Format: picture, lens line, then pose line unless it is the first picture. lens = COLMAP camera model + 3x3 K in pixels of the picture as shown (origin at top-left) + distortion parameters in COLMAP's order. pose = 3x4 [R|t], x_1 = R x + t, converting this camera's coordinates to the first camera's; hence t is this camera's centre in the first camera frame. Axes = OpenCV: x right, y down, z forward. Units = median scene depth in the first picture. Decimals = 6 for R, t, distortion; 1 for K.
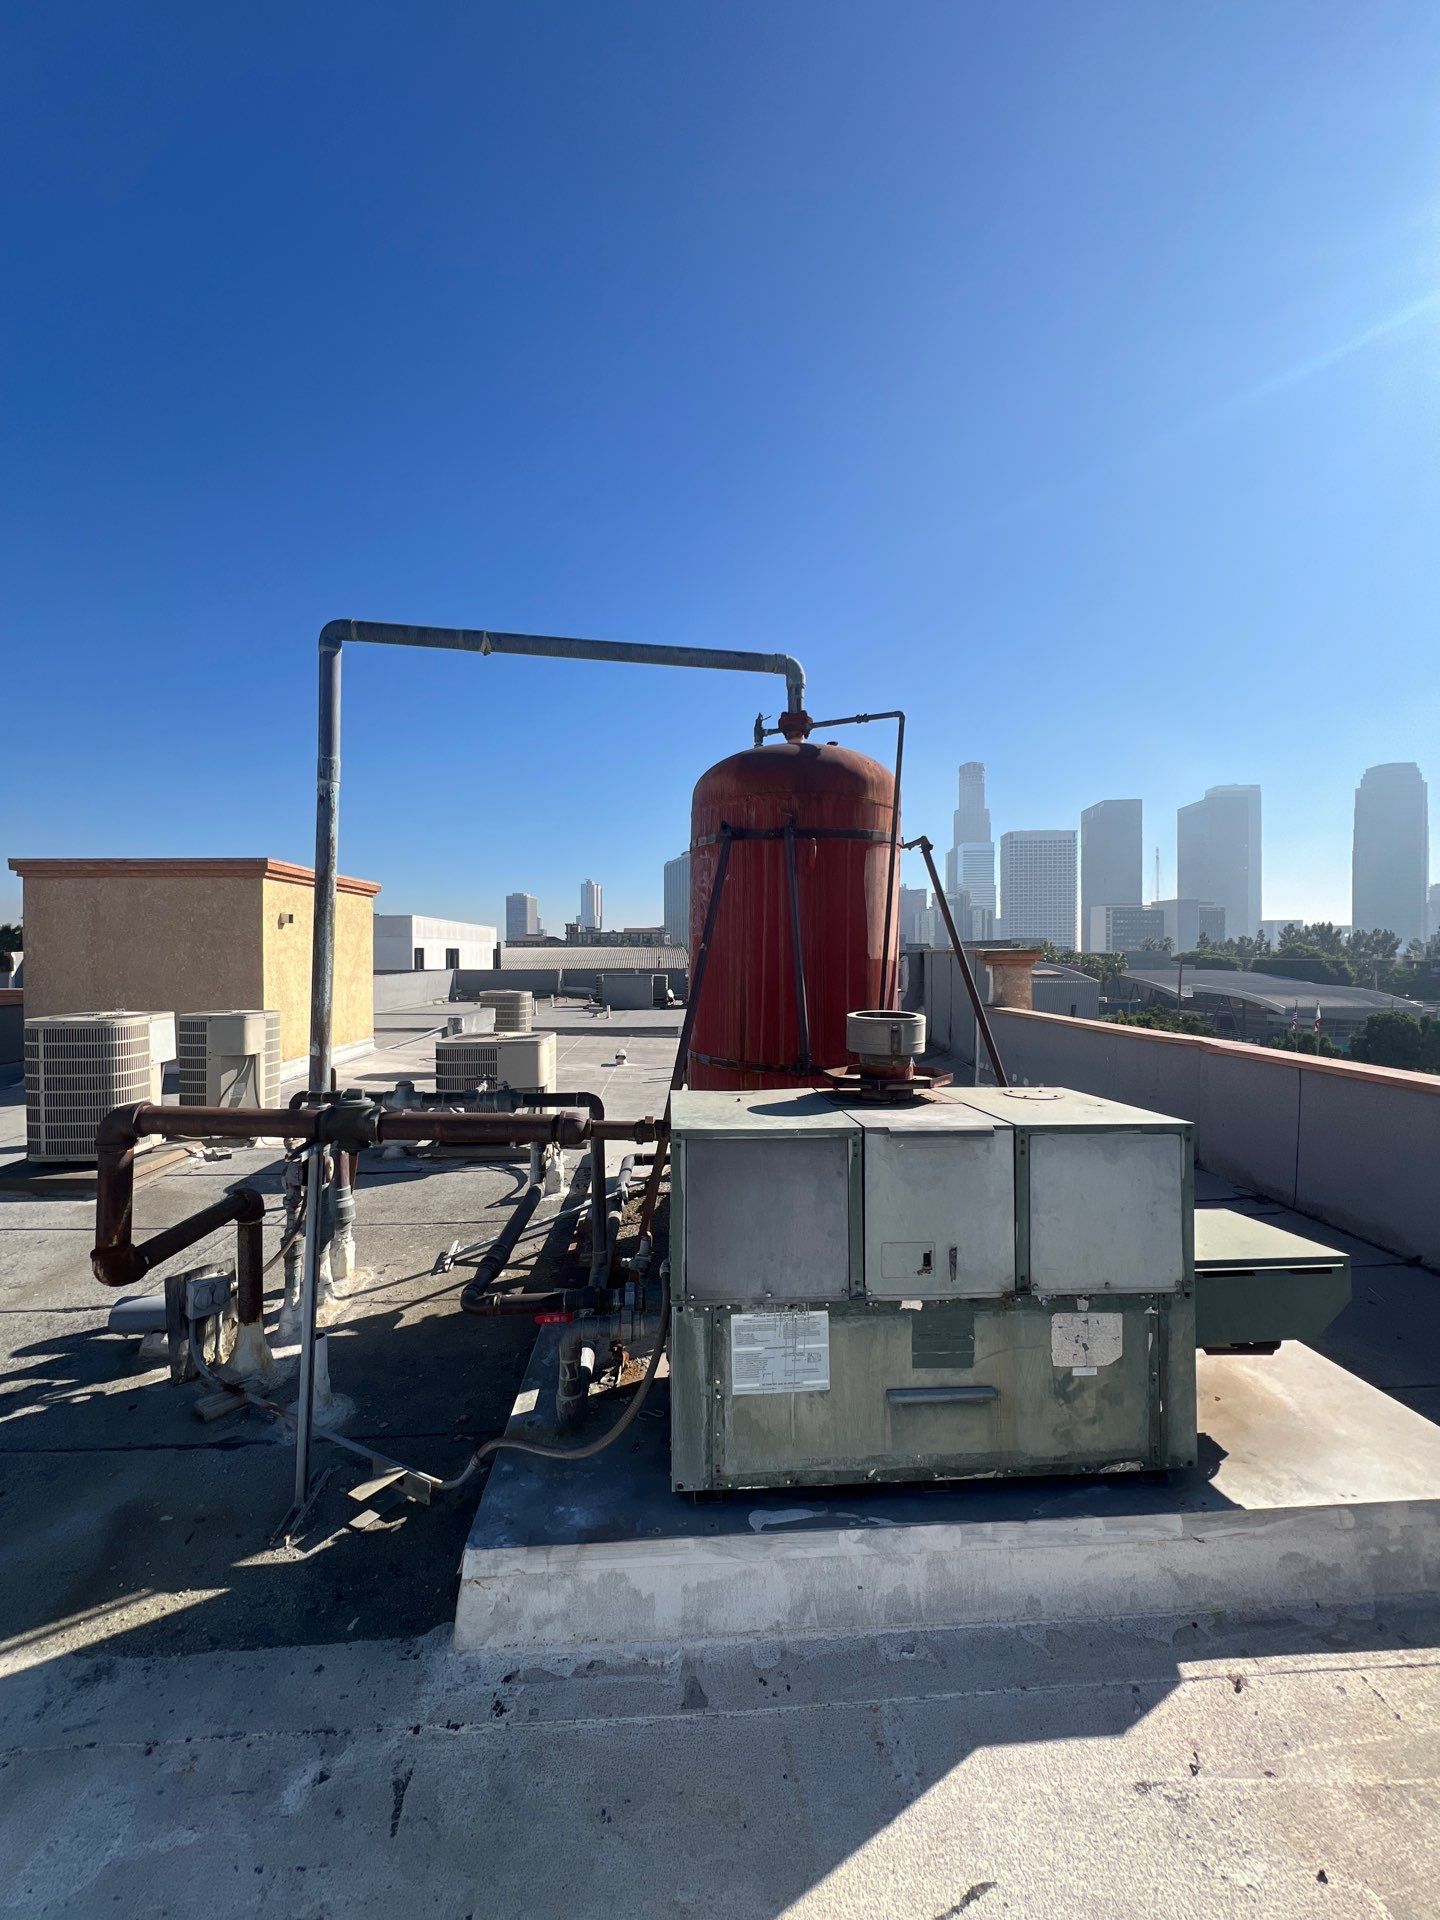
lens RADIAL K [[768.1, 0, 721.3], [0, 768.1, 957.4], [0, 0, 1]] dist [-0.002464, 0.000308]
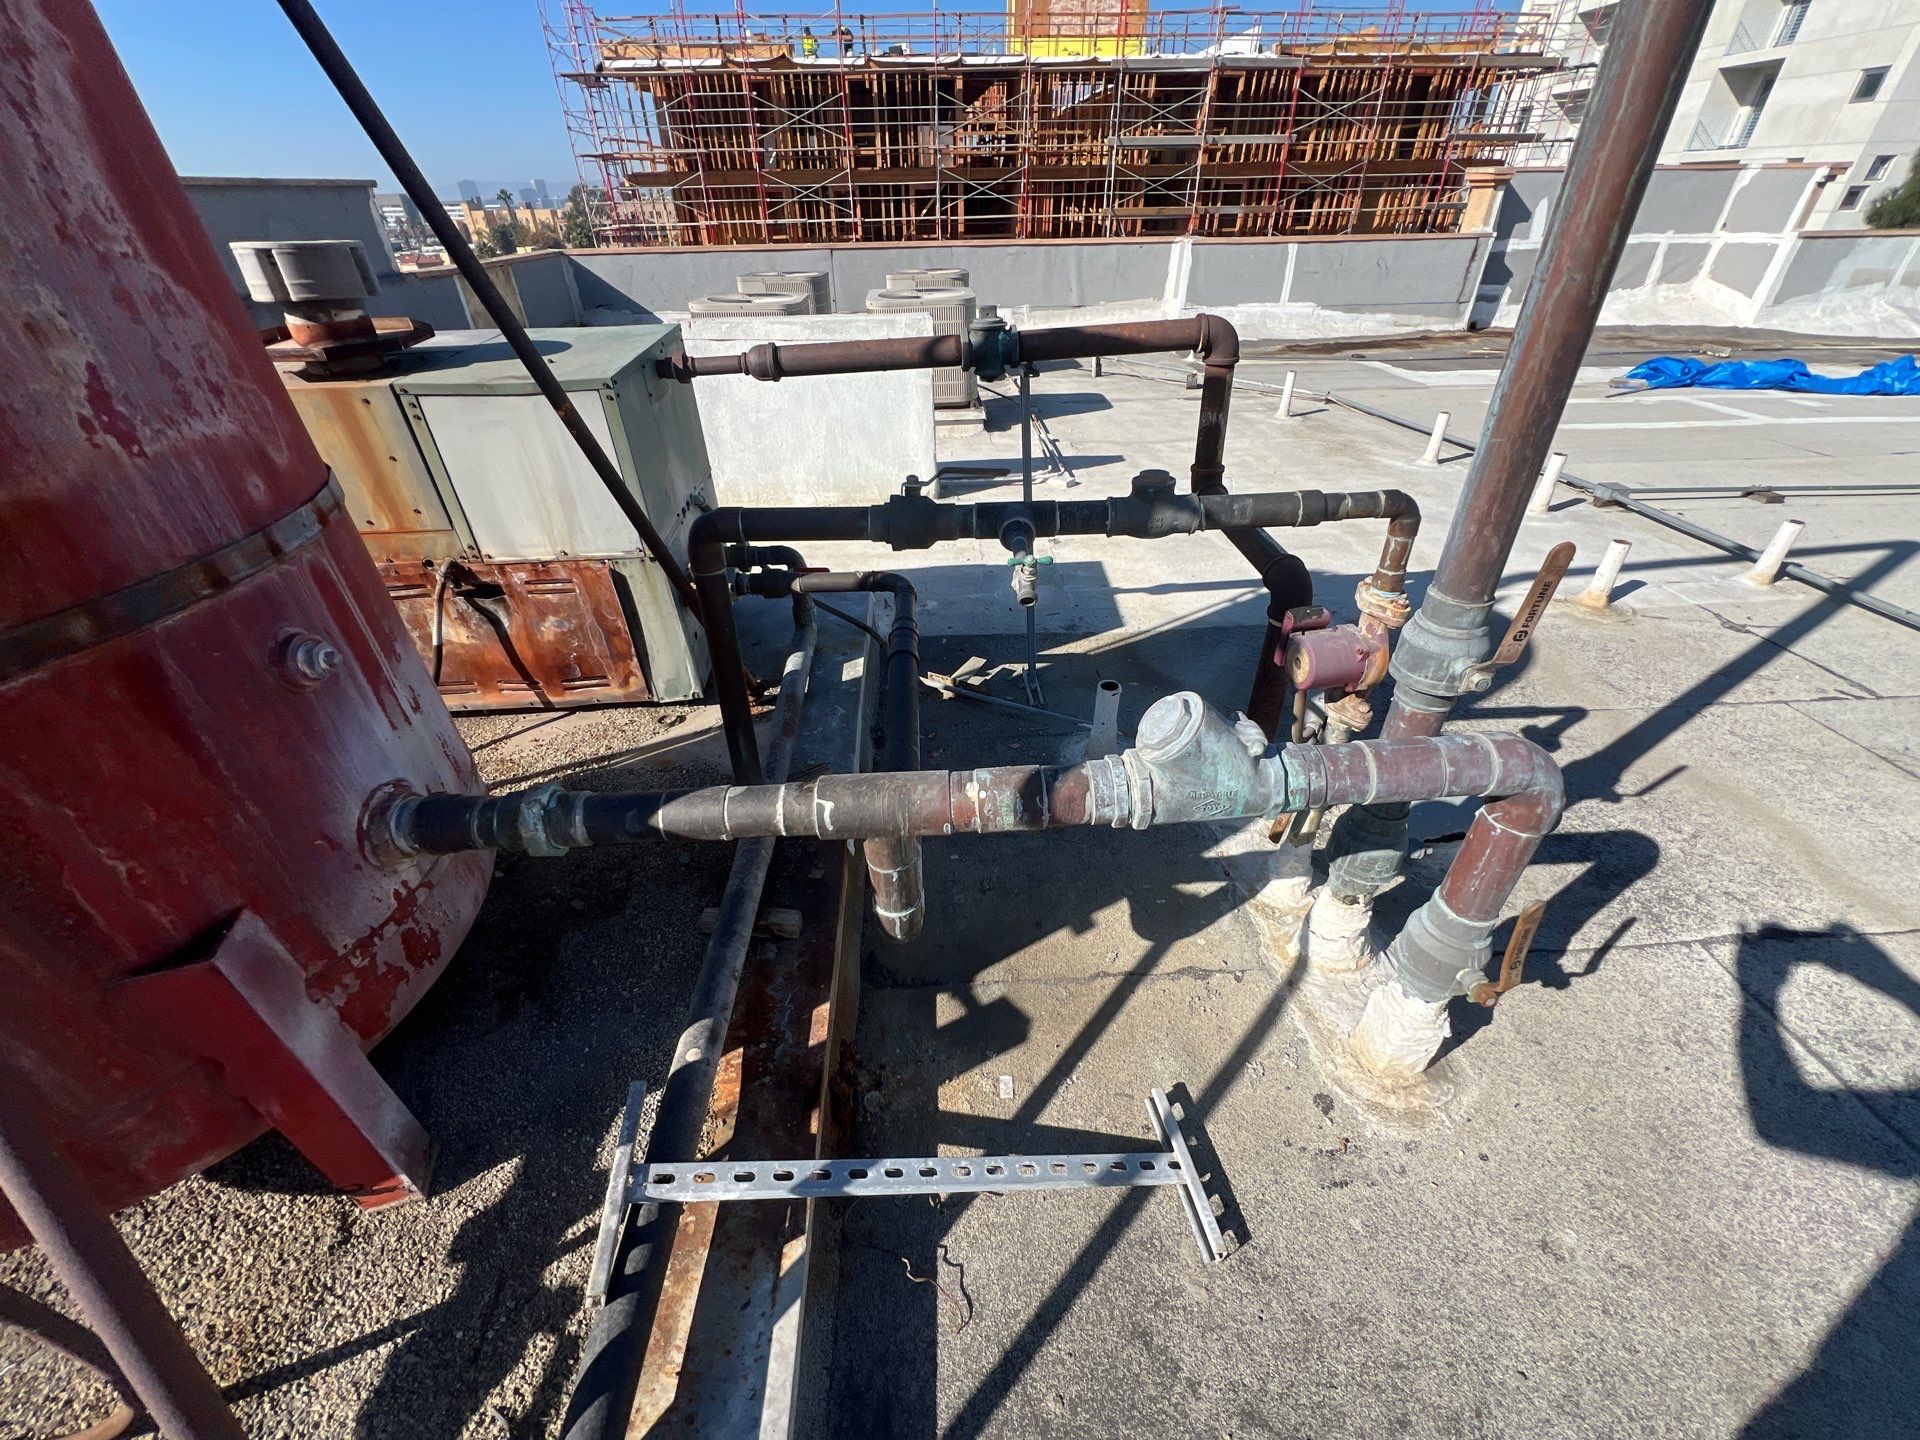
lens RADIAL K [[768.1, 0, 961.9], [0, 768.1, 720.6], [0, 0, 1]] dist [-0.002464, 0.000308]
pose [[-0.999741, 0.008605, 0.021055, -0.494566], [0.019116, 0.819529, 0.572719, 0.053378], [-0.012327, 0.572973, -0.819481, 2.205460]]
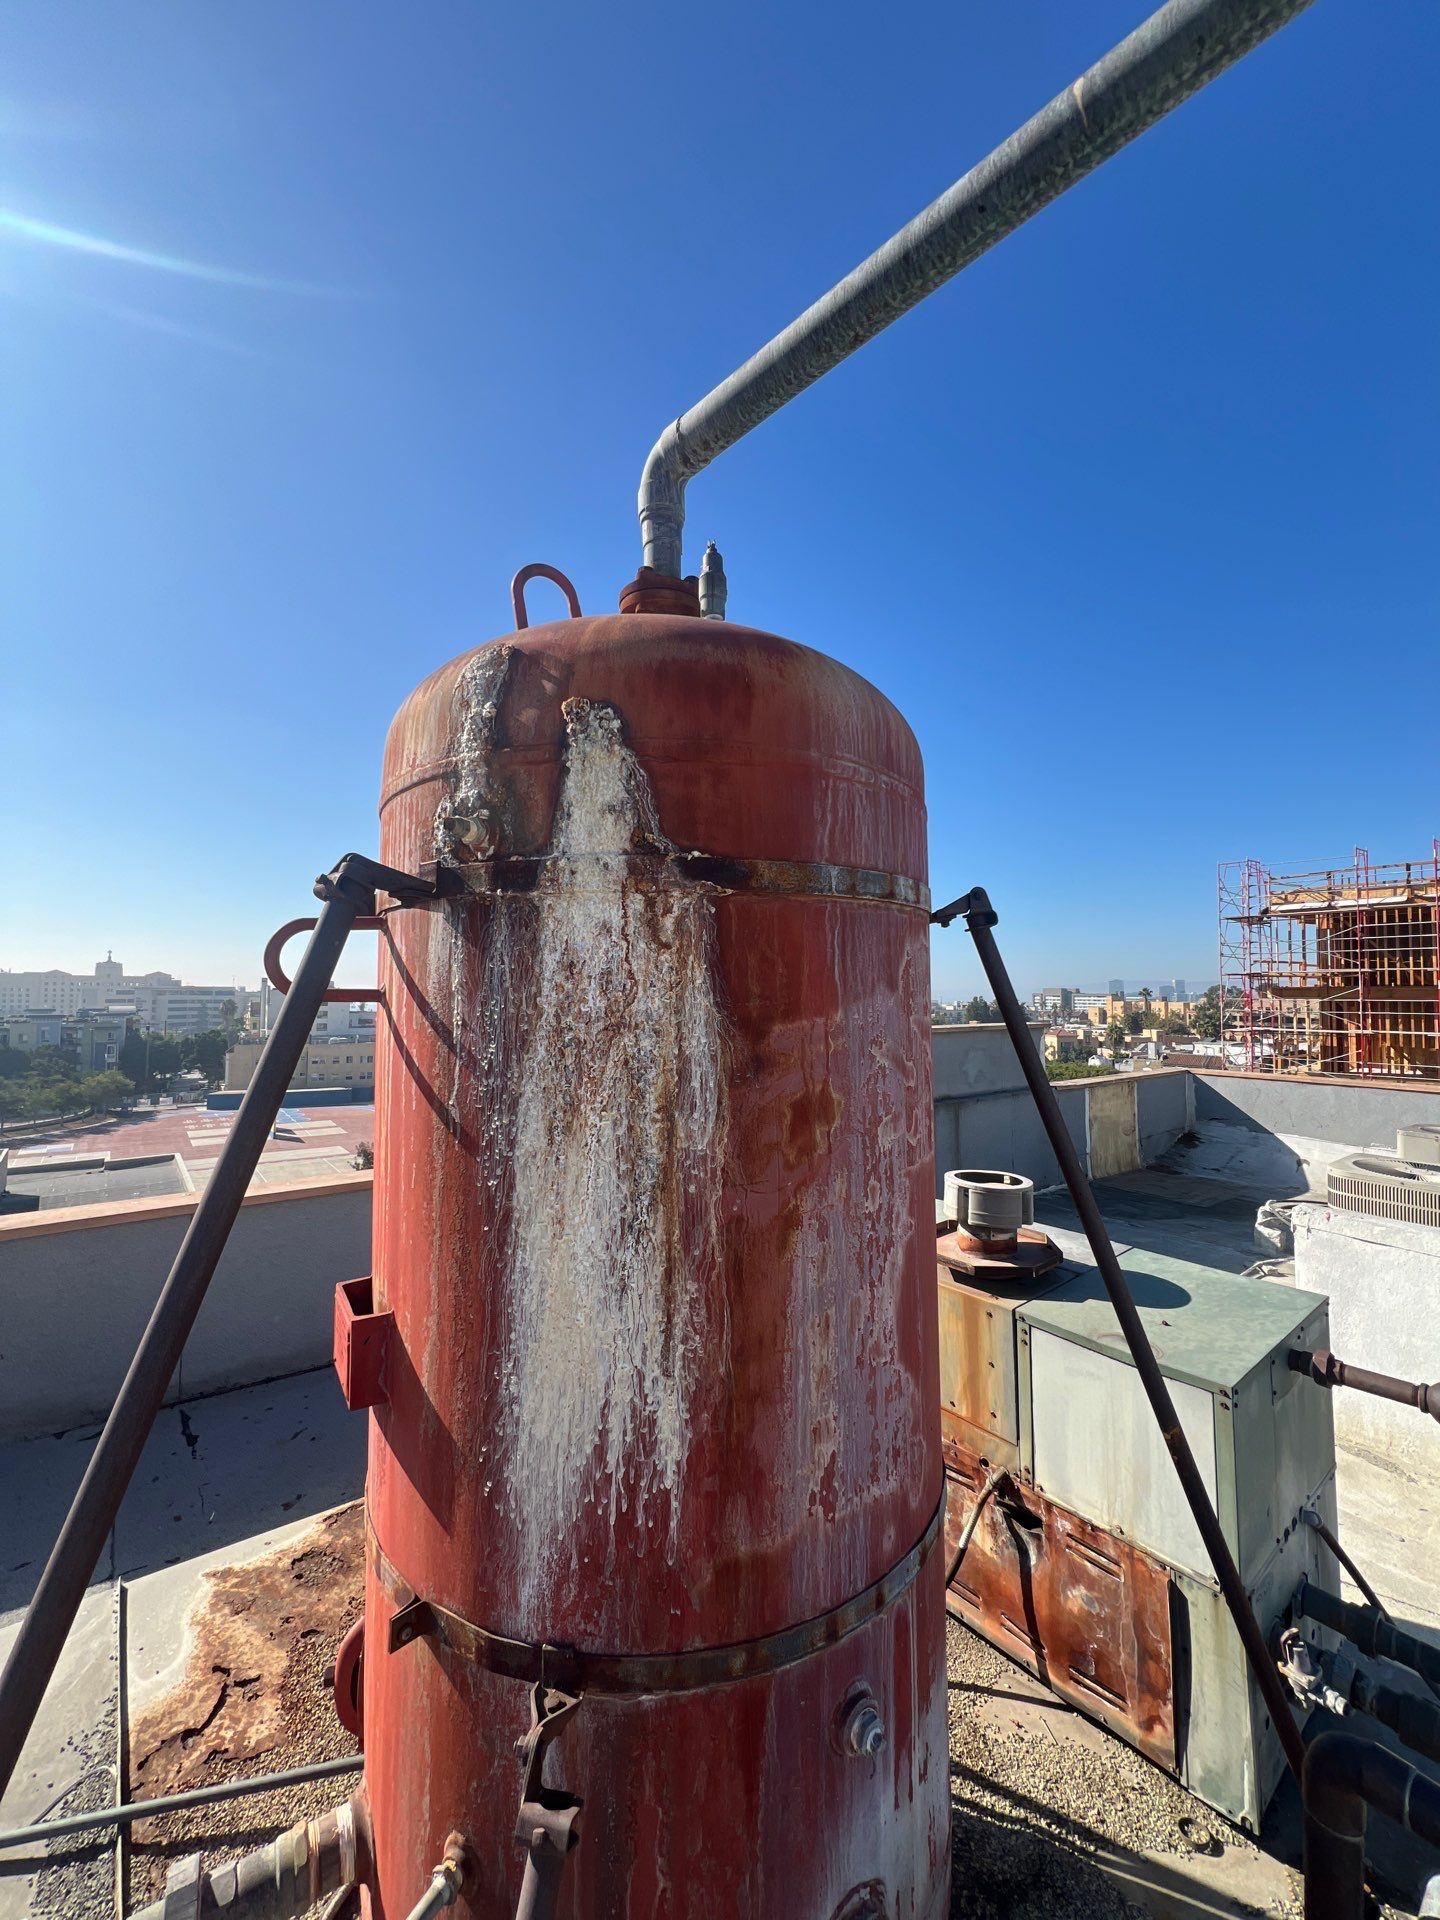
lens RADIAL K [[768.1, 0, 716.4], [0, 768.1, 952.8], [0, 0, 1]] dist [-0.002464, 0.000308]
pose [[-0.557861, 0.039357, 0.829001, -0.456695], [-0.000549, 0.998857, -0.047791, -0.181588], [-0.829934, -0.027116, -0.557202, 2.164535]]
